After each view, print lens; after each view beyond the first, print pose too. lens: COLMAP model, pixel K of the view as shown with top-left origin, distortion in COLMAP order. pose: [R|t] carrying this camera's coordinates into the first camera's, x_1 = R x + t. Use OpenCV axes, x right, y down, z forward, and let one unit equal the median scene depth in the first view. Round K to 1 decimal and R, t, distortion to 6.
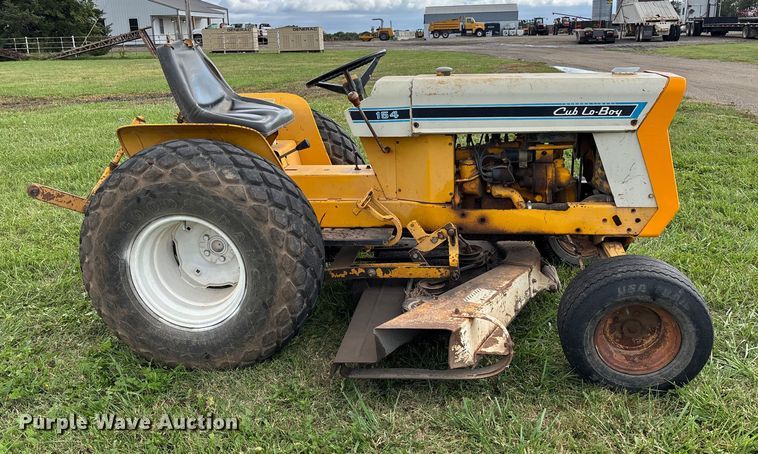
lens RADIAL K [[627.8, 0, 379.2], [0, 627.8, 196.2], [0, 0, 1]] dist [0.019077, 0.006522]
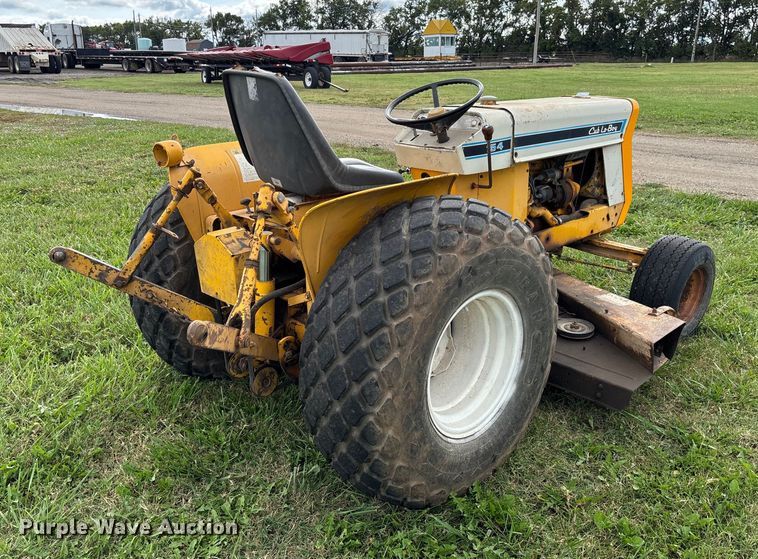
lens RADIAL K [[683.1, 0, 380.0], [0, 683.1, 242.9], [0, 0, 1]] dist [0.015957, 0.007909]
pose [[0.623316, -0.186376, 0.759434, -0.918795], [0.185708, 0.978678, 0.087760, -0.112786], [-0.759598, 0.086331, 0.644638, 0.490651]]
